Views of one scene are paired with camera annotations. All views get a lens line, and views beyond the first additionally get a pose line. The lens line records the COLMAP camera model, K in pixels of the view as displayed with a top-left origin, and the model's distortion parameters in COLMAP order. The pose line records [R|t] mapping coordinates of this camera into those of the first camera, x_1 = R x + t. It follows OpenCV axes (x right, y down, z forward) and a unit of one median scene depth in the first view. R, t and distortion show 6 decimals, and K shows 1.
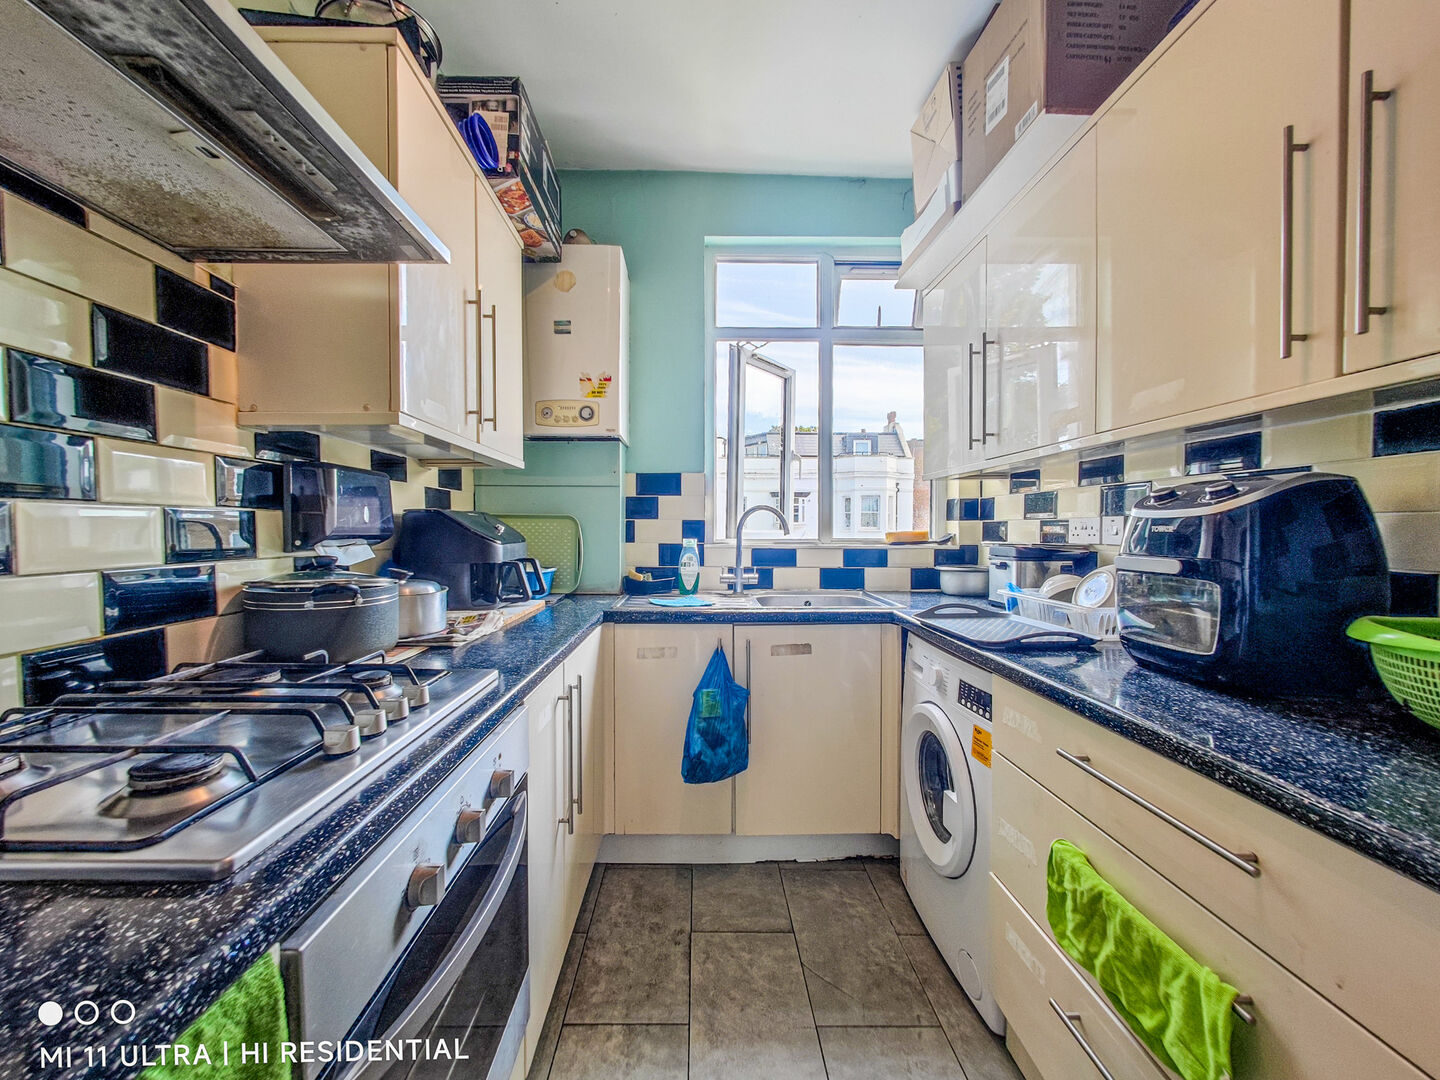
lens RADIAL K [[543.4, 0, 702.4], [0, 543.4, 536.4], [0, 0, 1]] dist [-0.007268, 0.000141]
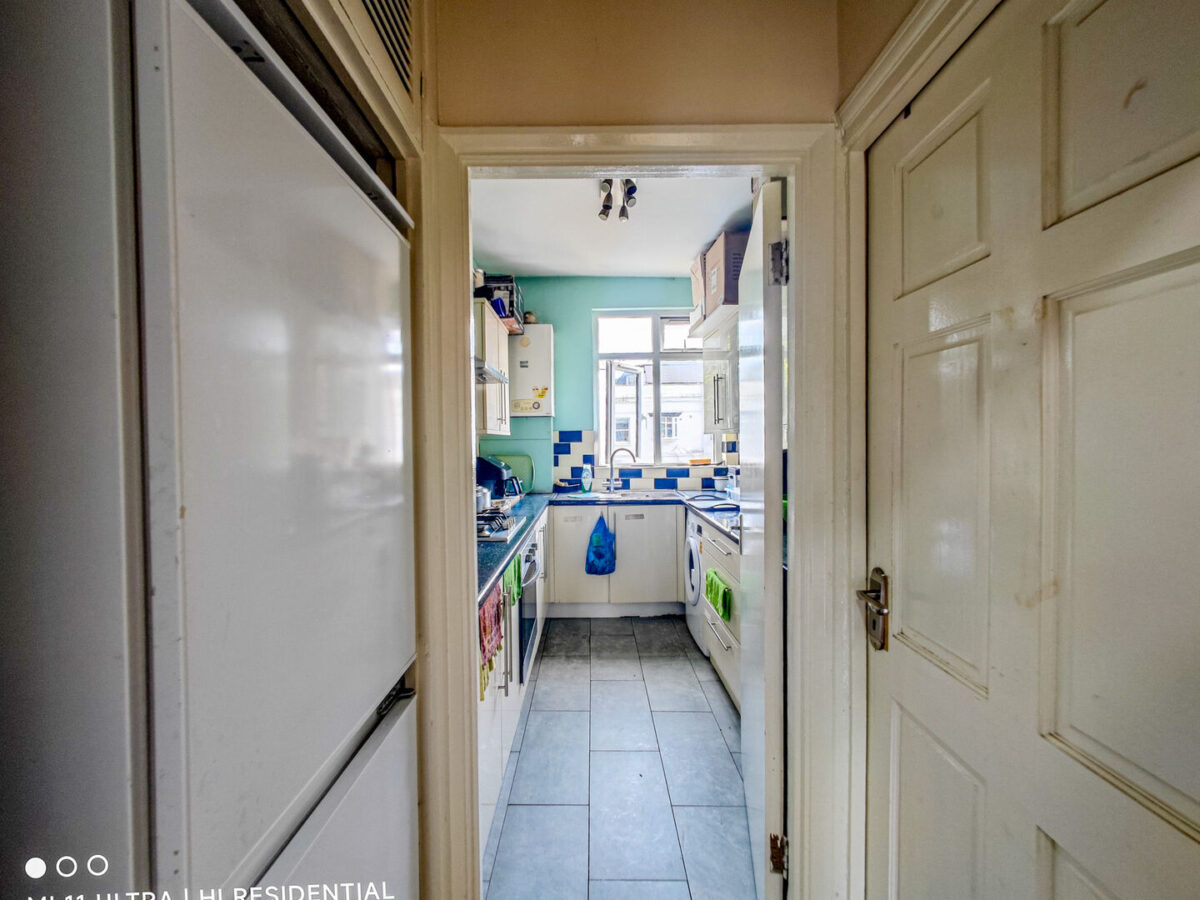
lens RADIAL K [[452.9, 0, 585.3], [0, 452.9, 447.0], [0, 0, 1]] dist [-0.007268, 0.000141]
pose [[0.999686, -0.014436, -0.020477, 0.006220], [0.014401, 0.999895, -0.001858, -0.059905], [0.020502, 0.001563, 0.999789, -0.687743]]
